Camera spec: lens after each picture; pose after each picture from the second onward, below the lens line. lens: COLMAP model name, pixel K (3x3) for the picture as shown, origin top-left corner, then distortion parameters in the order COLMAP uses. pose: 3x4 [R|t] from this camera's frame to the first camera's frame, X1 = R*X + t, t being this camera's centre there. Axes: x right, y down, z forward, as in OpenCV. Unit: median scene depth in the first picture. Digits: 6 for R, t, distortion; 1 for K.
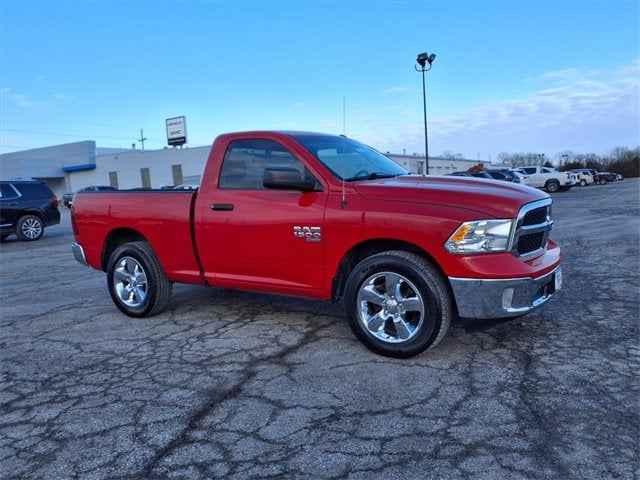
lens RADIAL K [[501.4, 0, 318.9], [0, 501.4, 284.1], [0, 0, 1]] dist [0.005574, -0.009916]
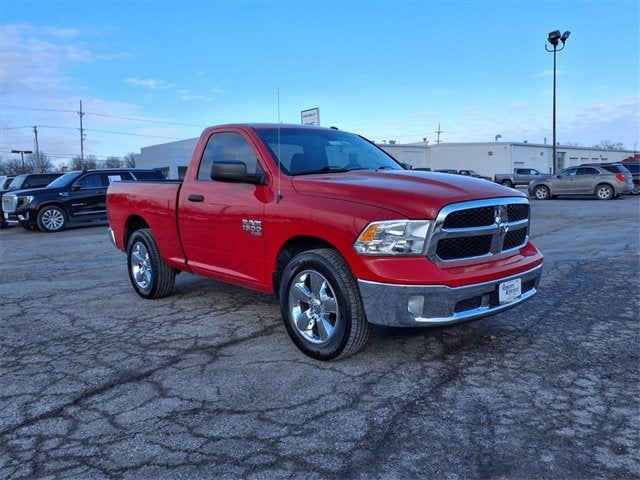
lens RADIAL K [[501.4, 0, 318.9], [0, 501.4, 284.1], [0, 0, 1]] dist [0.005574, -0.009916]
pose [[0.966428, 0.066857, -0.248088, 0.383730], [-0.062163, 0.997708, 0.026716, -0.024023], [0.249306, -0.010398, 0.968369, 0.065780]]
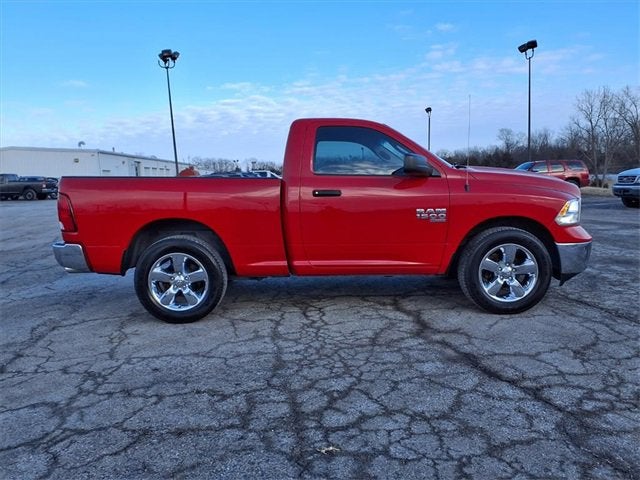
lens RADIAL K [[496.5, 0, 316.5], [0, 496.5, 294.3], [0, 0, 1]] dist [0.051198, -0.077931]
pose [[0.838399, -0.101073, 0.535603, -0.898287], [0.093382, 0.994763, 0.041545, 0.004286], [-0.536997, 0.015184, 0.843447, 0.220554]]
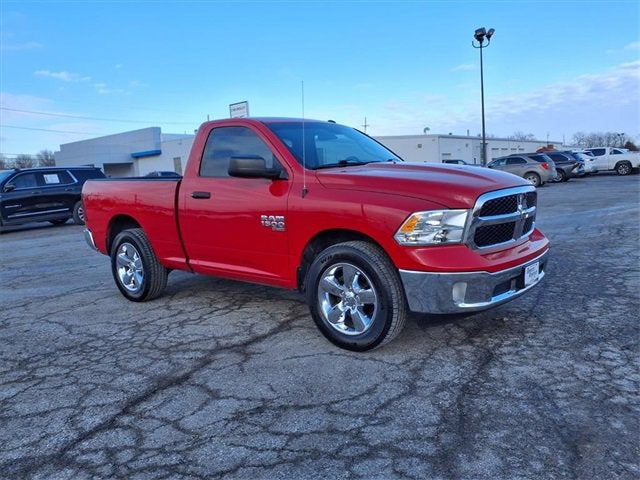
lens RADIAL K [[497.0, 0, 319.6], [0, 497.0, 290.8], [0, 0, 1]] dist [0.003721, -0.001559]
pose [[0.992726, 0.021780, -0.118413, 0.199615], [-0.016285, 0.998754, 0.047174, -0.015462], [0.119293, -0.044903, 0.991843, 0.031195]]
